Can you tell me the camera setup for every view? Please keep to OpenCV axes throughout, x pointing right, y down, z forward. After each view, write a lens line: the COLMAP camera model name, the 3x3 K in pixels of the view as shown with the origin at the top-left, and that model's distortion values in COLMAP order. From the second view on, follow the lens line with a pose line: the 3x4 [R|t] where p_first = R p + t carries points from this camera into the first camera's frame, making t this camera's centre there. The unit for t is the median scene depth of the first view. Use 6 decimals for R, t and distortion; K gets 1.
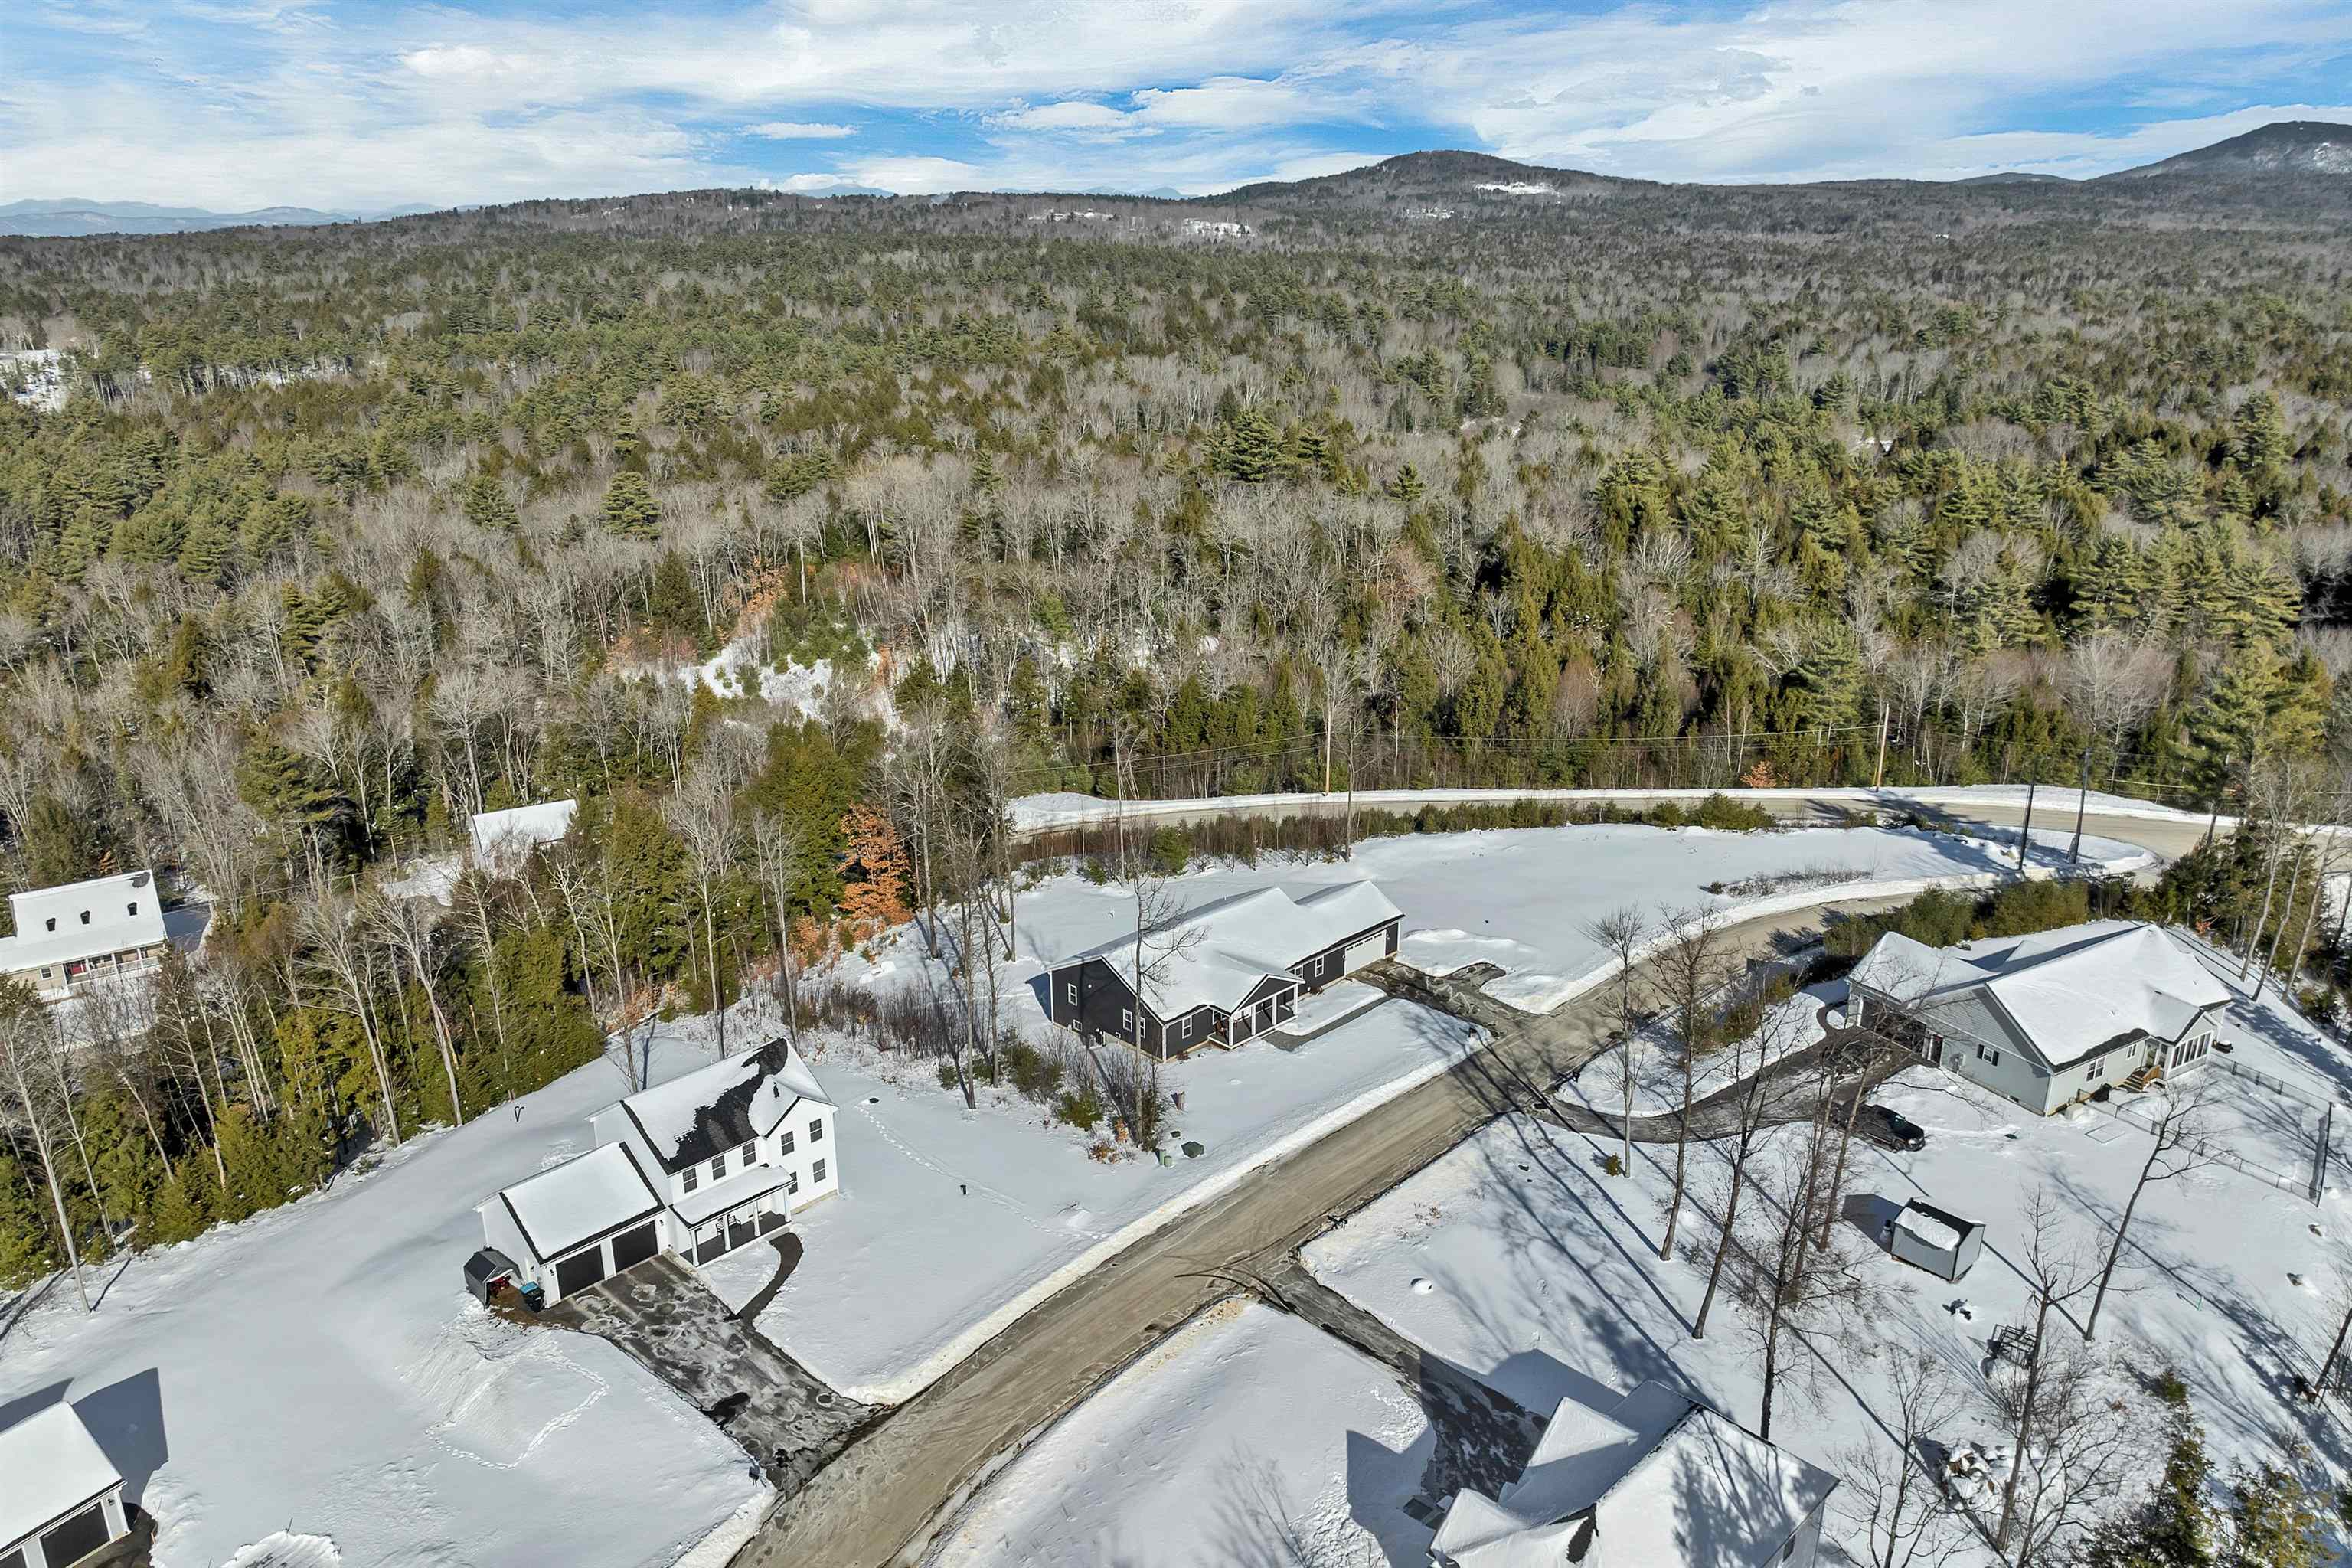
lens RADIAL K [[1662.4, 0, 1181.3], [0, 1662.4, 849.8], [0, 0, 1]] dist [-0.025069, -0.002046]
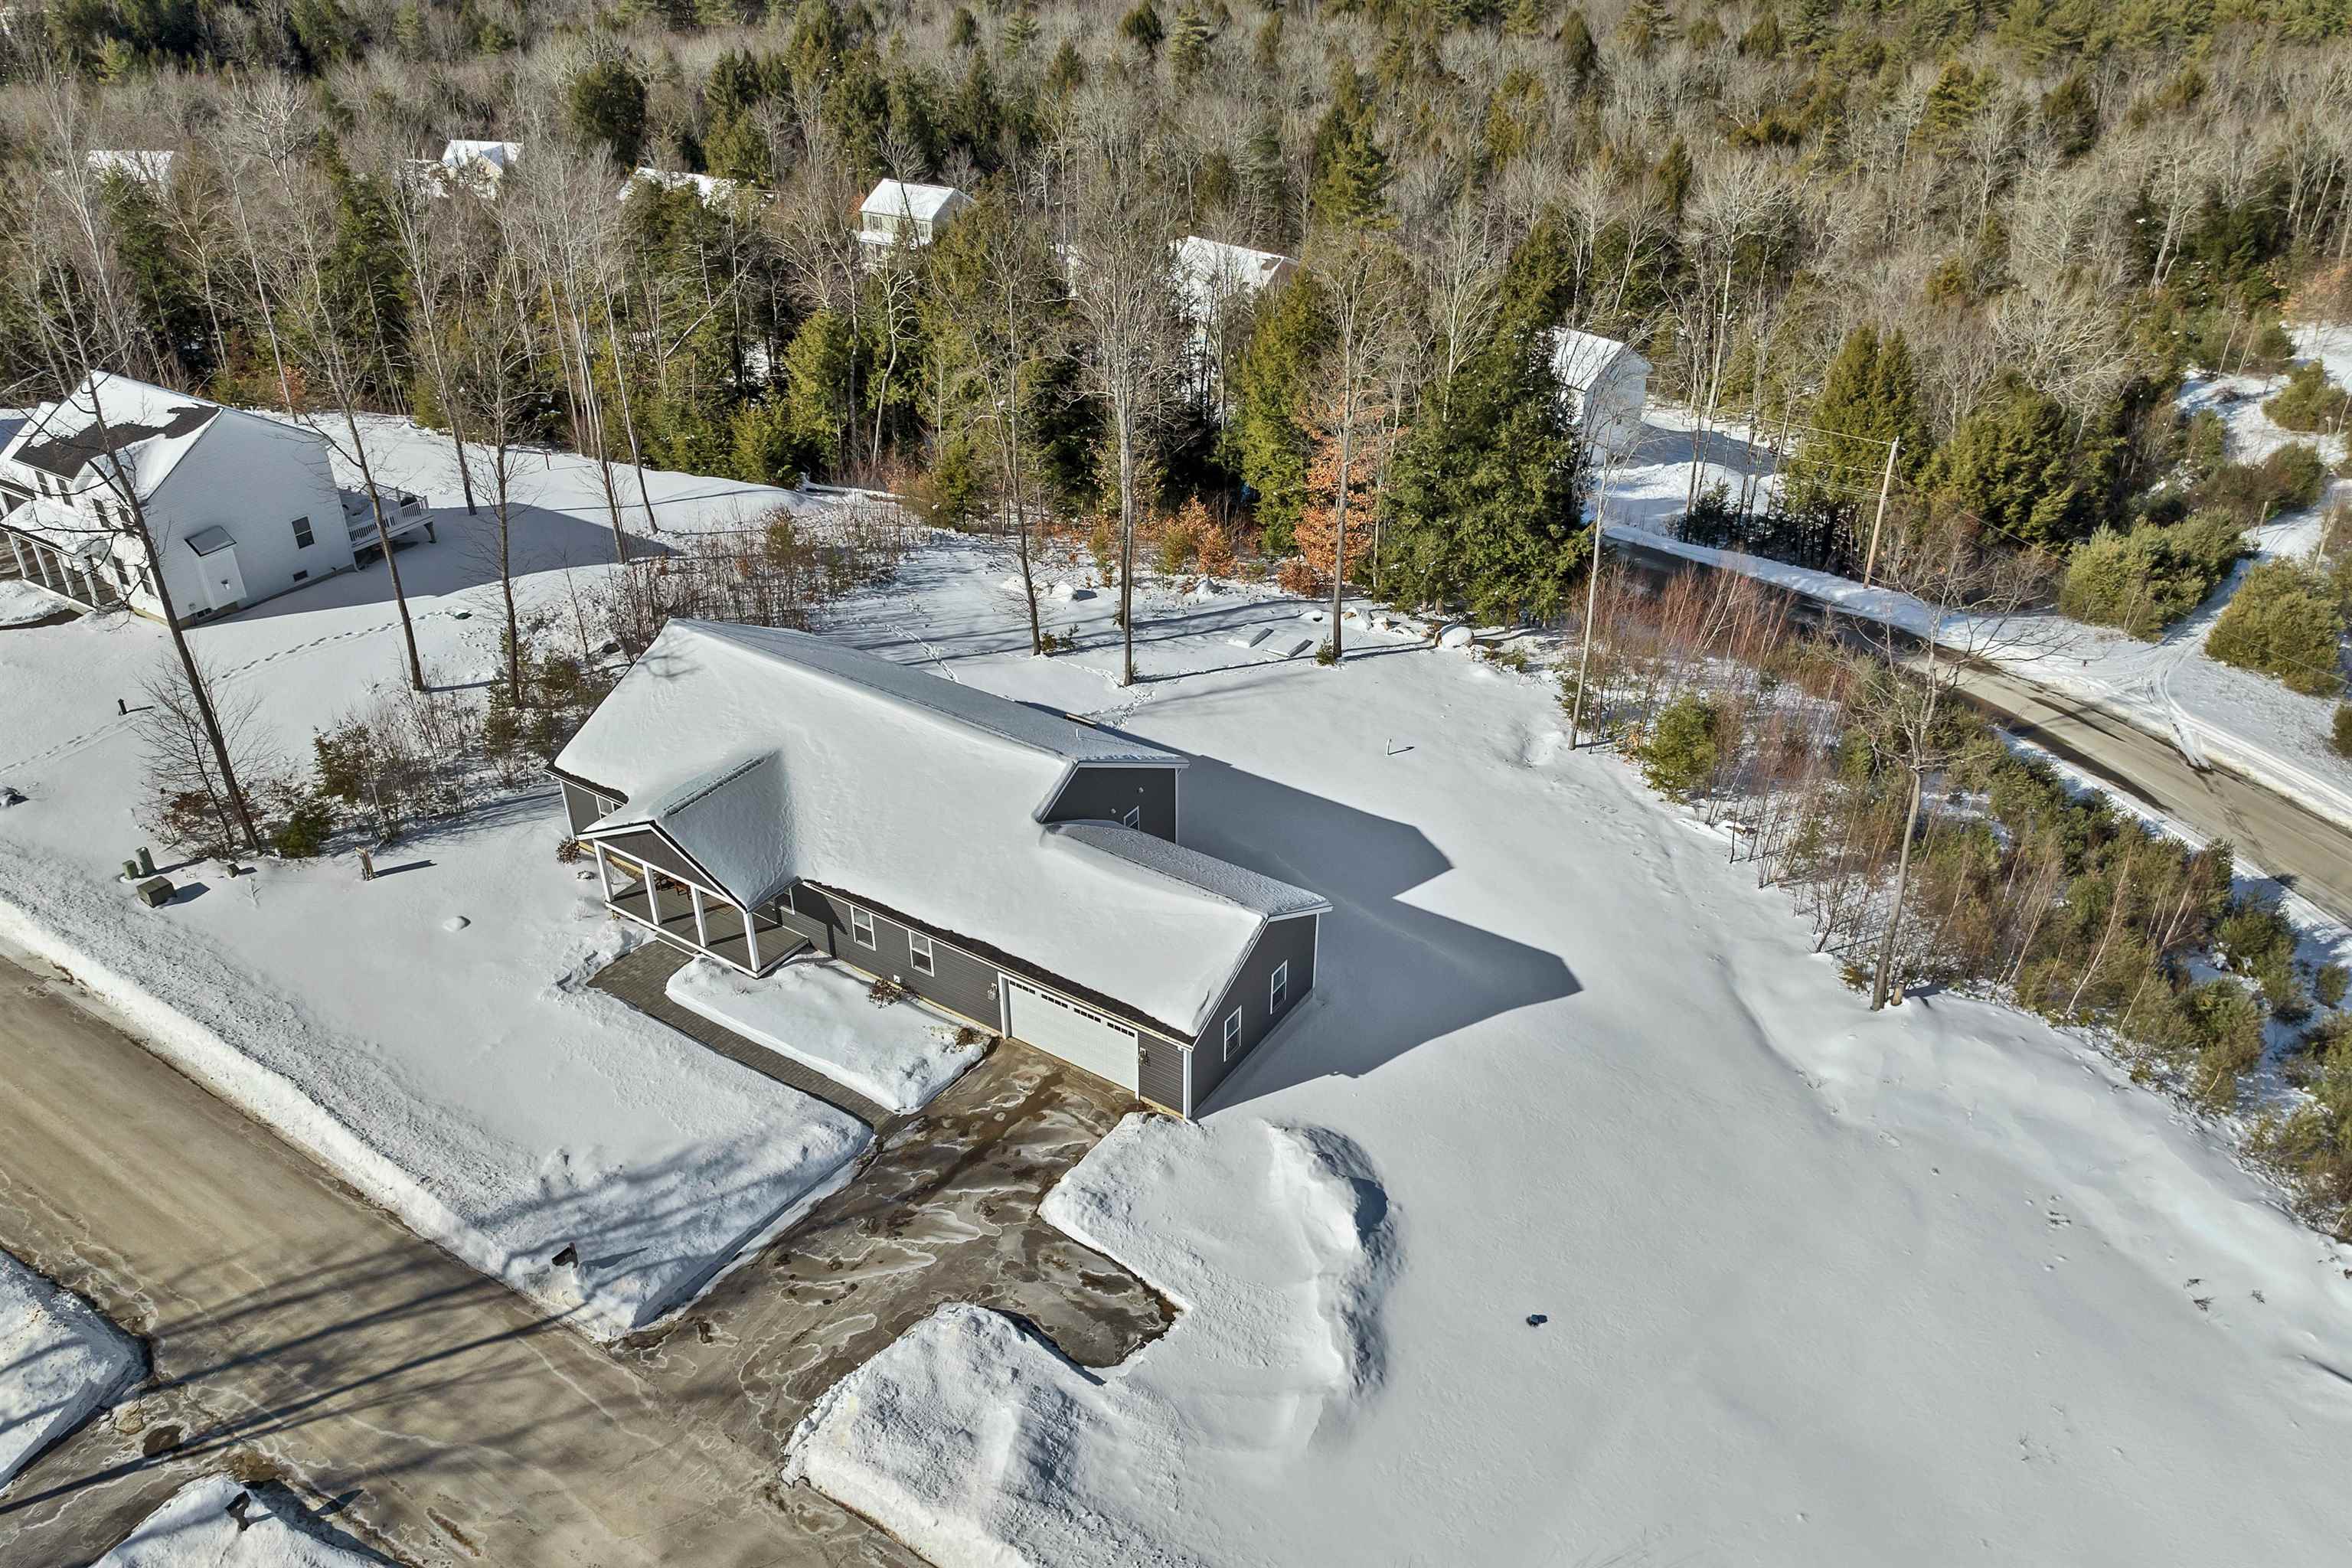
lens RADIAL K [[1681.0, 0, 1176.0], [0, 1681.0, 784.0], [0, 0, 1]] dist [-0.036326, 0.002755]
pose [[0.191857, 0.504688, -0.841713, 0.476039], [-0.347608, 0.836993, 0.422625, -0.179937], [0.917802, 0.211503, 0.336016, 1.041081]]
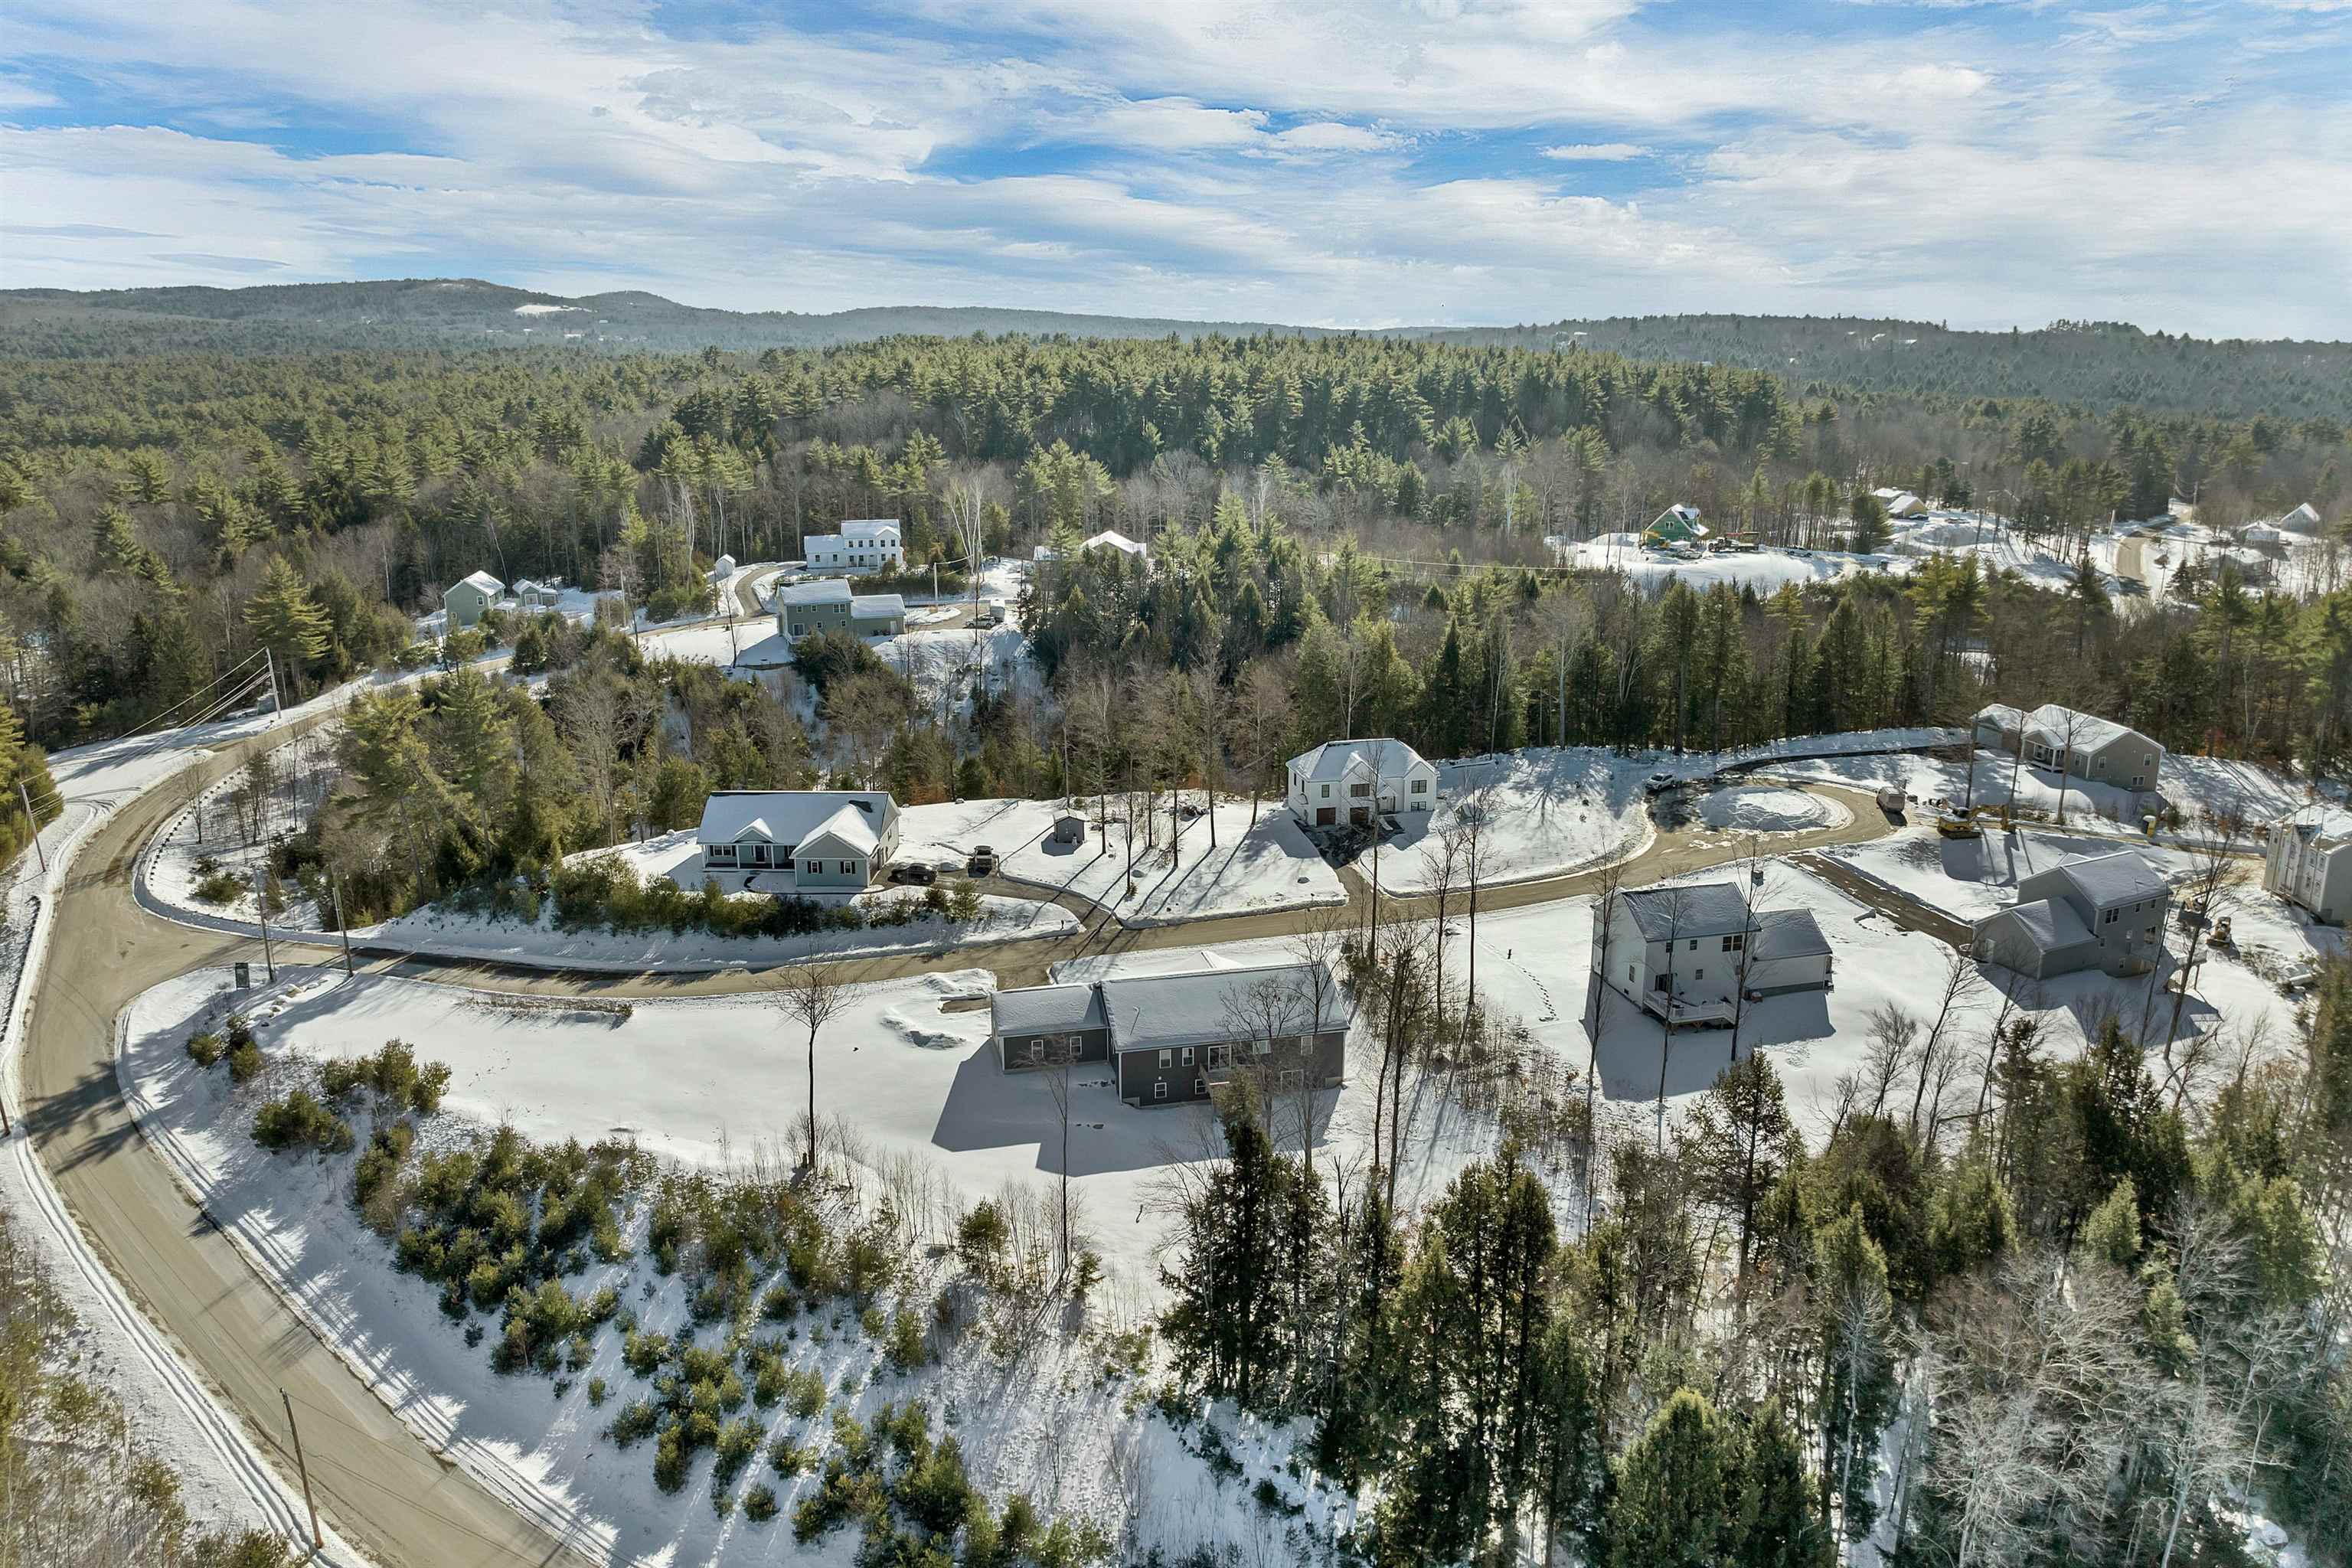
lens RADIAL K [[1675.0, 0, 1183.1], [0, 1675.0, 787.7], [0, 0, 1]] dist [-0.023914, 0.003046]
pose [[-0.847127, -0.135671, 0.513780, -0.587196], [0.192456, 0.822887, 0.534619, -0.724248], [-0.495315, 0.551770, -0.670979, 1.878346]]
